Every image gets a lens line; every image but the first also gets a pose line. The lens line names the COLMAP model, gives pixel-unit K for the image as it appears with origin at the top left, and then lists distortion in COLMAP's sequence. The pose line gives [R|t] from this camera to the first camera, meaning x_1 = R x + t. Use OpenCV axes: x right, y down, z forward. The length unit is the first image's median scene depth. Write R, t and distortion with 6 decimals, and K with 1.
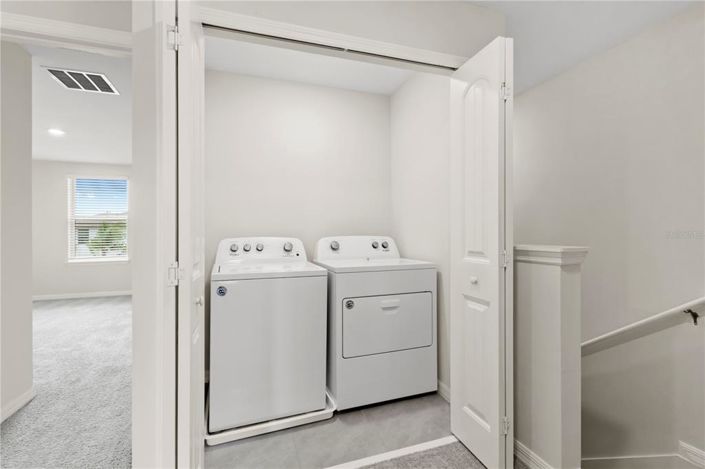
lens RADIAL K [[328.3, 0, 353.7], [0, 328.3, 233.8], [0, 0, 1]] dist [0.026256, 0.000676]
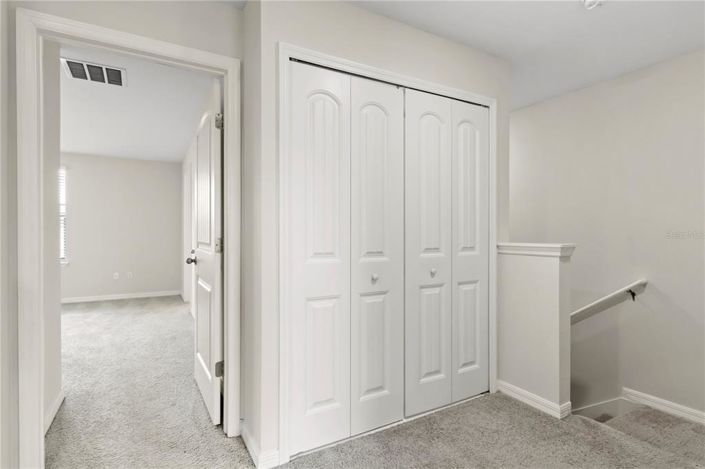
lens RADIAL K [[360.6, 0, 351.3], [0, 360.6, 233.5], [0, 0, 1]] dist [0.028966, 0.000454]
pose [[0.981928, 0.003490, 0.189221, -0.388910], [-0.003873, 0.999991, 0.001656, -0.000715], [-0.189213, -0.002359, 0.981933, -0.237629]]
